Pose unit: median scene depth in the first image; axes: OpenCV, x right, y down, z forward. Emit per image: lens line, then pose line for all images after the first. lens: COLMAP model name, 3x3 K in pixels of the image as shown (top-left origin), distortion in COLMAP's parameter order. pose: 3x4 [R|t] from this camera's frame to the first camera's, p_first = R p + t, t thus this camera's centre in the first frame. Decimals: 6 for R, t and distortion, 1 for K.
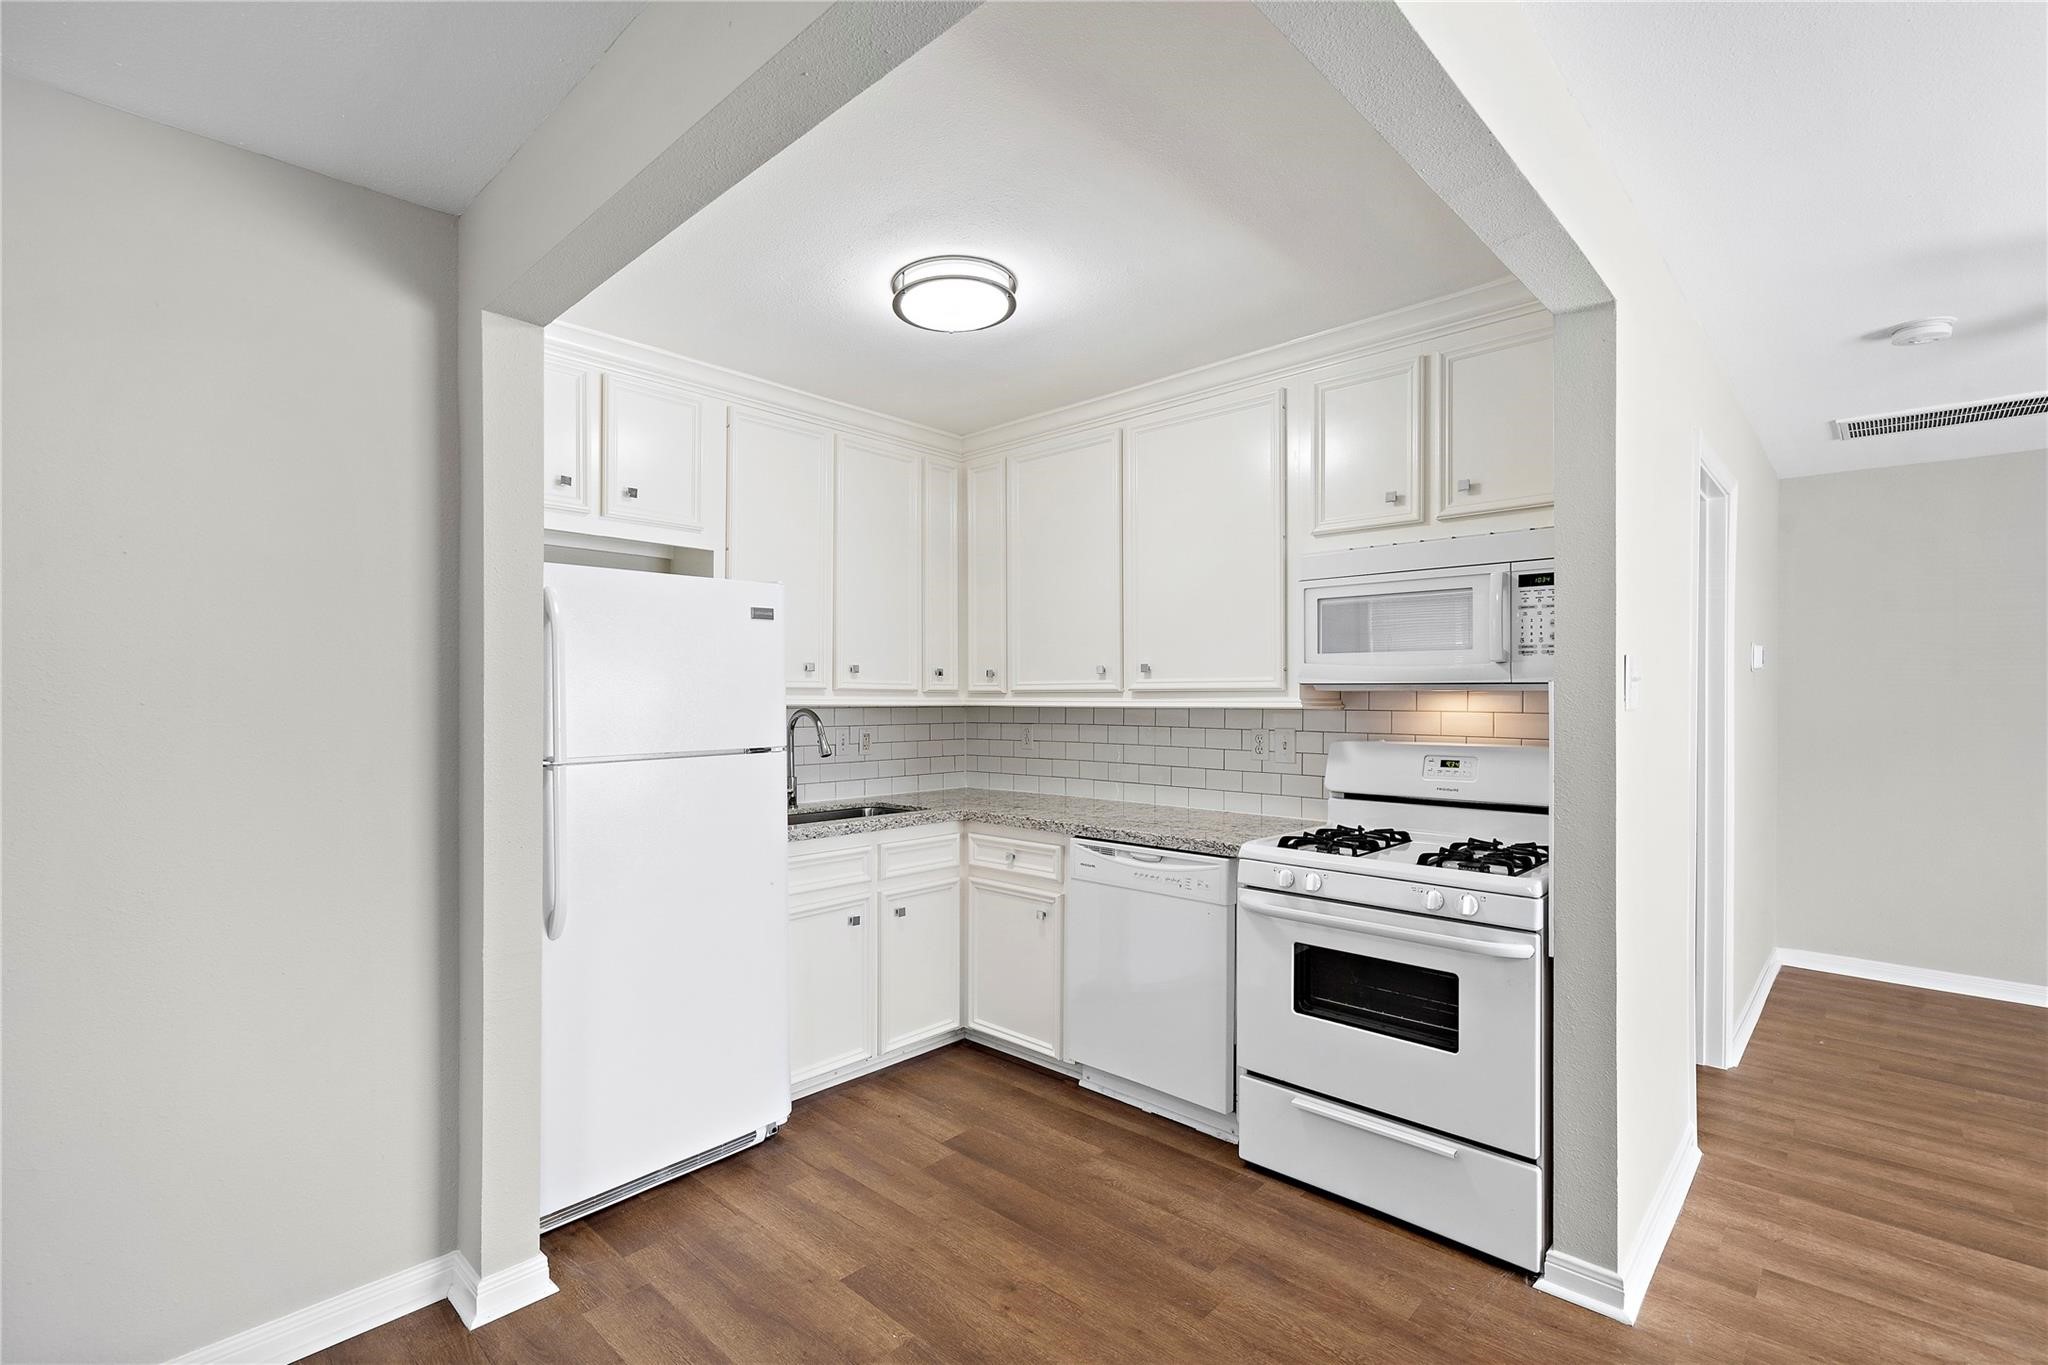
lens RADIAL K [[939.5, 0, 972.1], [0, 939.5, 695.6], [0, 0, 1]] dist [0.003158, -0.000980]
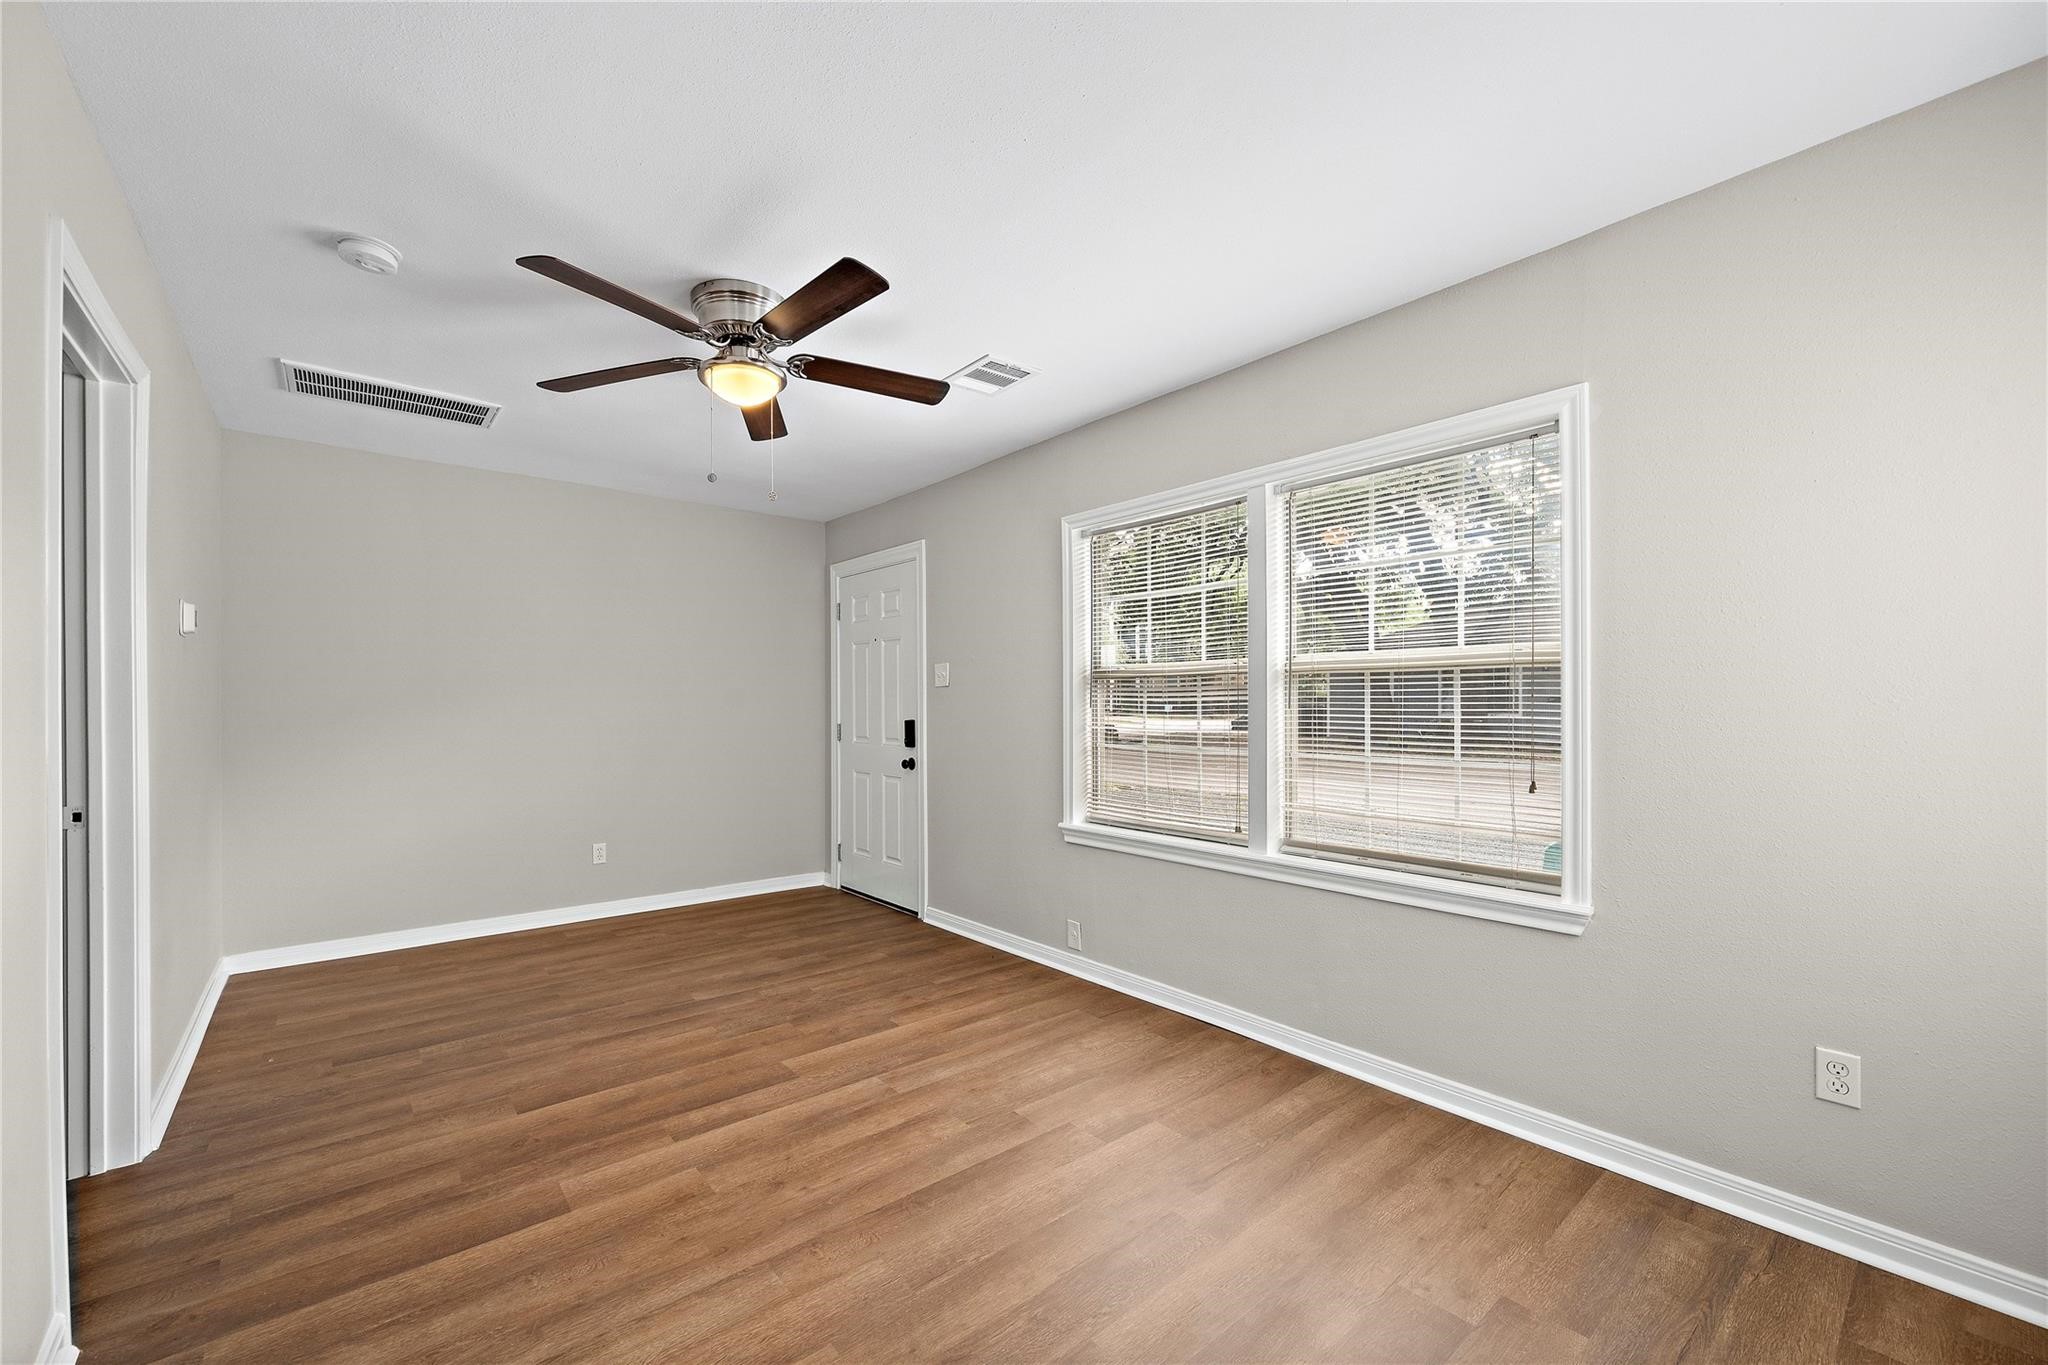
lens RADIAL K [[833.7, 0, 1018.3], [0, 833.7, 698.3], [0, 0, 1]] dist [-0.001455, 0.001250]
pose [[0.111848, -0.009400, 0.993681, 0.200883], [0.002746, 0.999954, 0.009150, 0.023688], [-0.993722, 0.001705, 0.111869, 0.208896]]
